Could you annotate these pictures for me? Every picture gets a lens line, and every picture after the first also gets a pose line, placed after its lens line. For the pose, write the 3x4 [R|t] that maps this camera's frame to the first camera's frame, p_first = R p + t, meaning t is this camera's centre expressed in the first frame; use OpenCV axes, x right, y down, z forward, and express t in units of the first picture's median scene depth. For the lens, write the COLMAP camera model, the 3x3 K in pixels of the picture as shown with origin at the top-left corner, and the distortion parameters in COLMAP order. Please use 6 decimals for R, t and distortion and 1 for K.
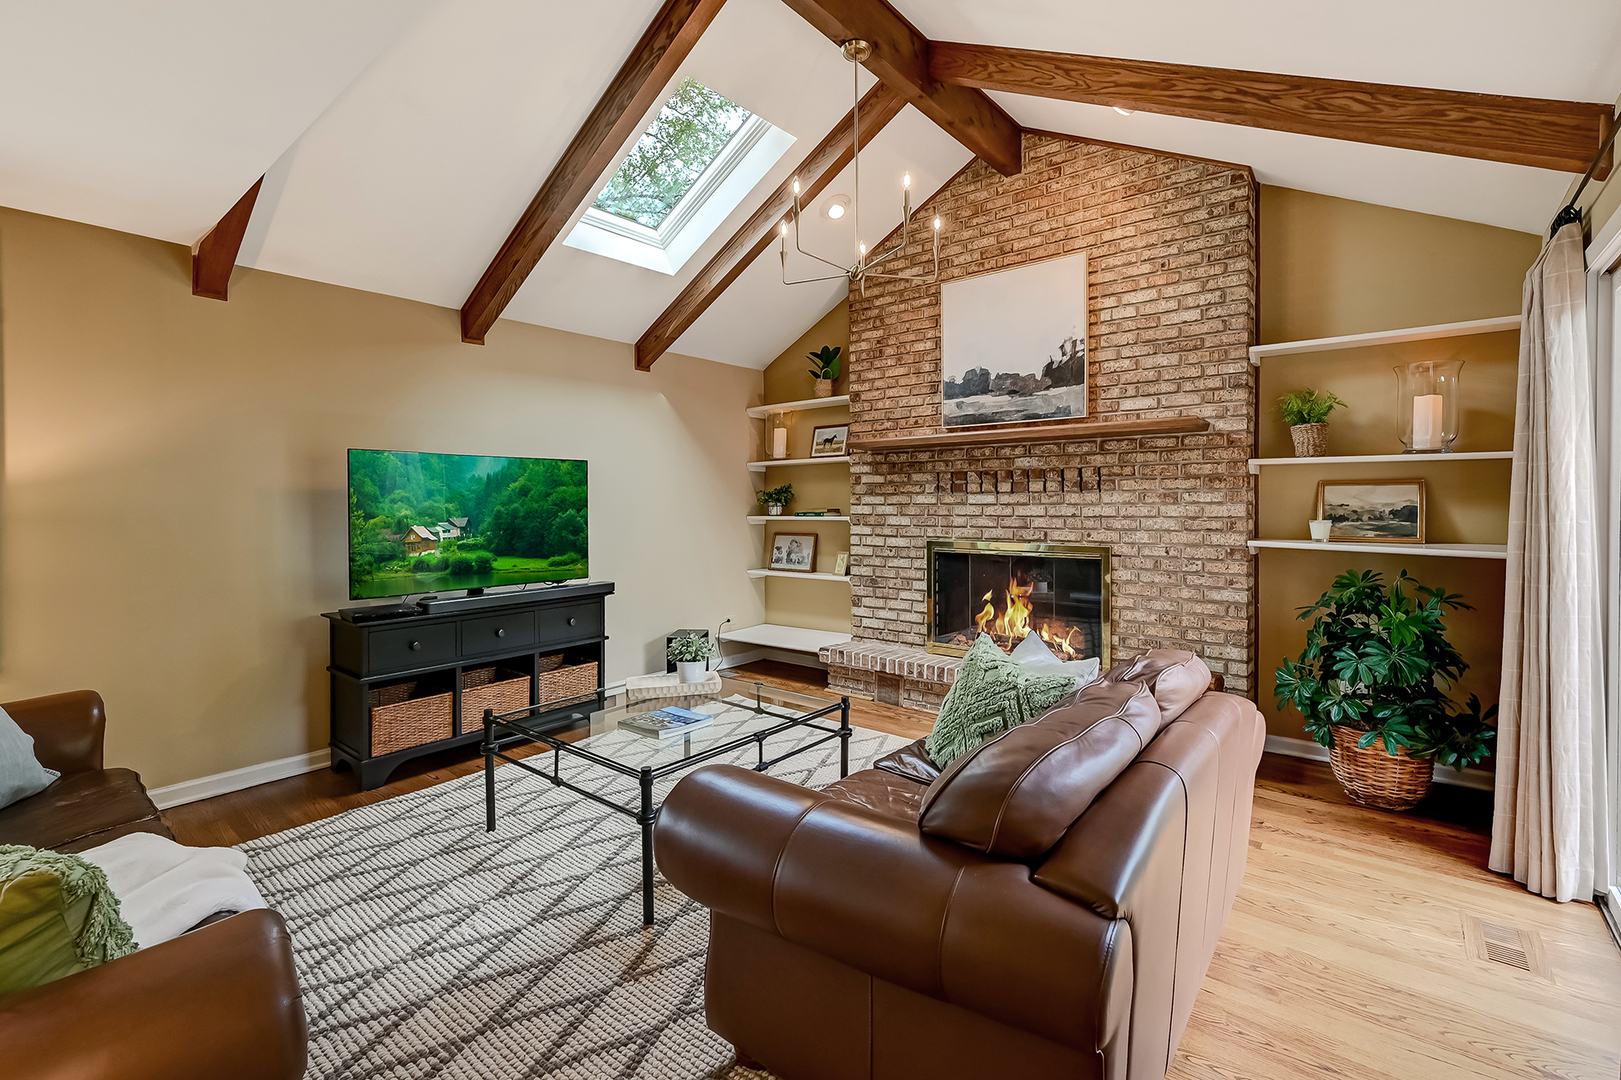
lens RADIAL K [[686.0, 0, 813.0], [0, 686.0, 510.7], [0, 0, 1]] dist [0.001443, 0.000089]
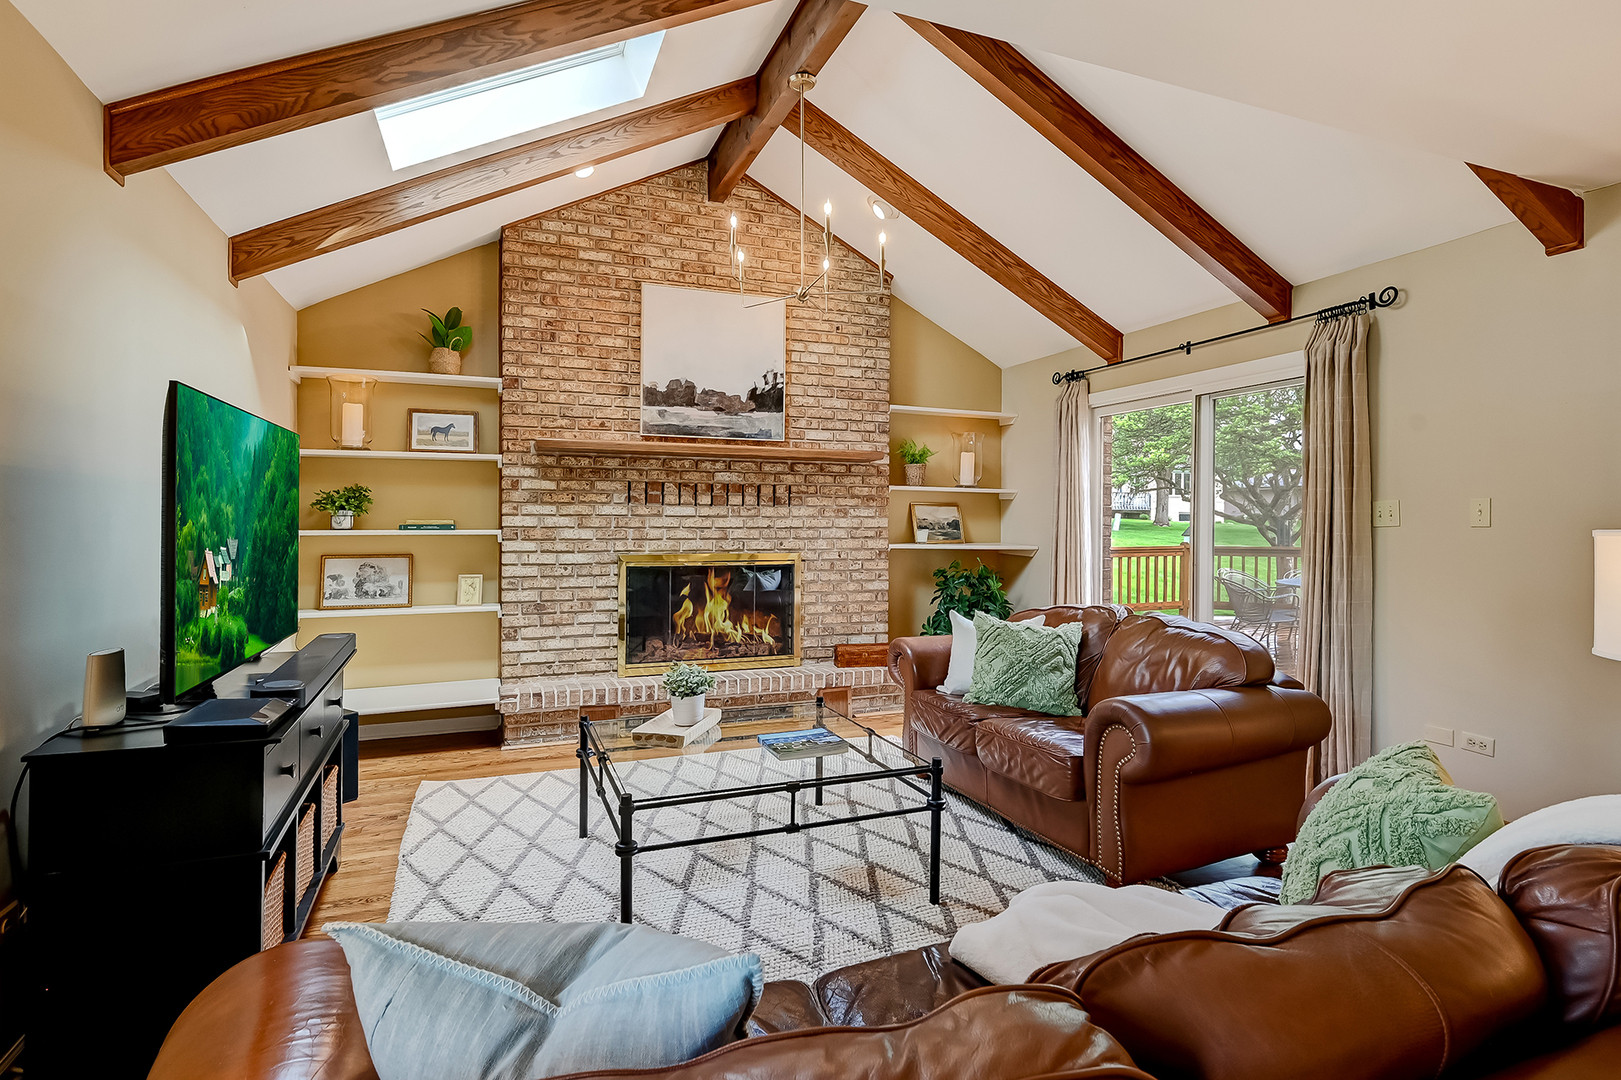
lens RADIAL K [[801.4, 0, 807.4], [0, 801.4, 522.4], [0, 0, 1]] dist [-0.000879, -0.000029]
pose [[0.512100, 0.004628, 0.858913, -0.677598], [0.001038, 0.999981, -0.006007, 0.007192], [-0.858925, 0.003968, 0.512086, 0.254403]]
